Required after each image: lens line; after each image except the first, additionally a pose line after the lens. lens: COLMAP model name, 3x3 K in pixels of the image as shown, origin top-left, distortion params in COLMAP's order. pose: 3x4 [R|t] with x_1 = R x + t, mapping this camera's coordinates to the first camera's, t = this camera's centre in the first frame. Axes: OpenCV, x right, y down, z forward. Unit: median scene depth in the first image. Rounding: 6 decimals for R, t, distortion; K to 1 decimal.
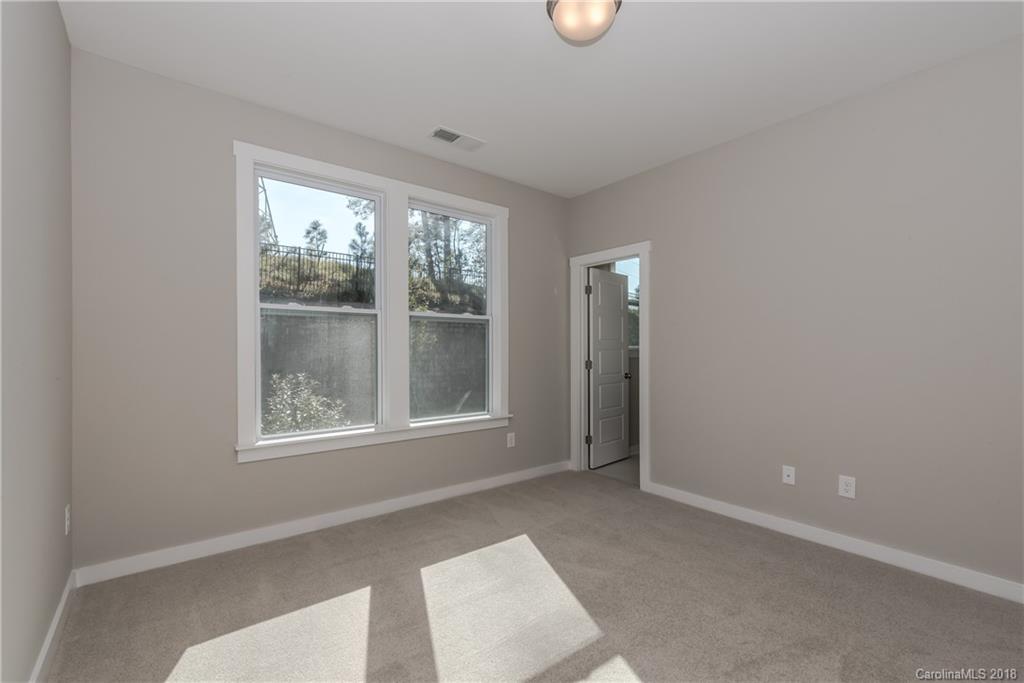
lens RADIAL K [[441.0, 0, 507.3], [0, 441.0, 341.7], [0, 0, 1]] dist [-0.010574, -0.000061]
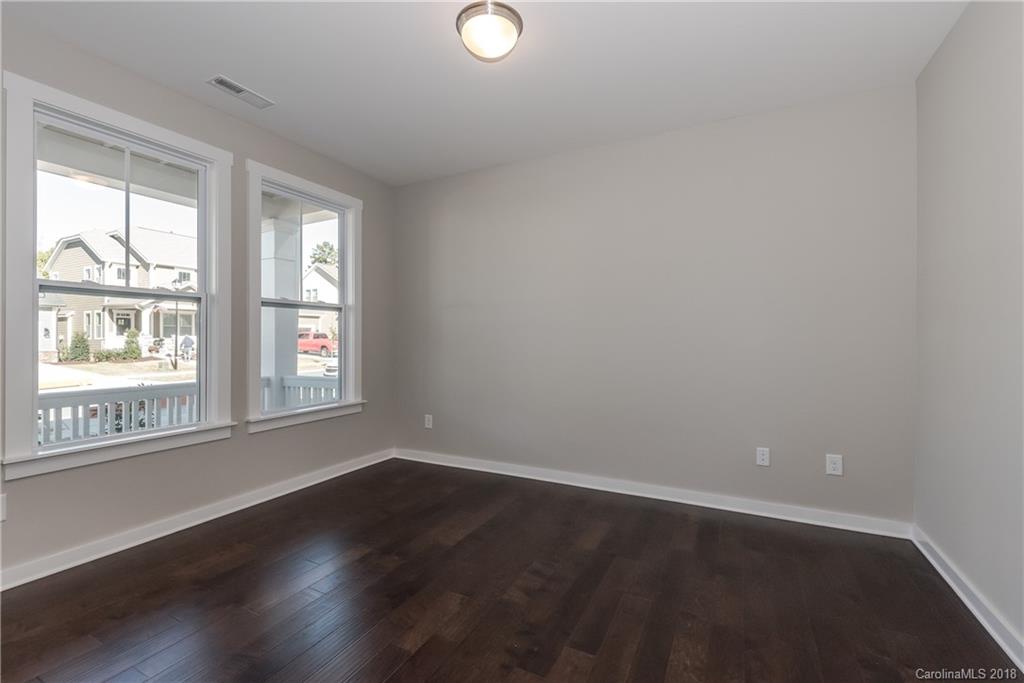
lens RADIAL K [[441.0, 0, 513.2], [0, 441.0, 344.3], [0, 0, 1]] dist [-0.010574, -0.000061]
pose [[0.906699, -0.004184, 0.421758, -0.113312], [-0.009385, 0.999503, 0.030092, -0.001569], [-0.421674, -0.031242, 0.906209, -0.088615]]
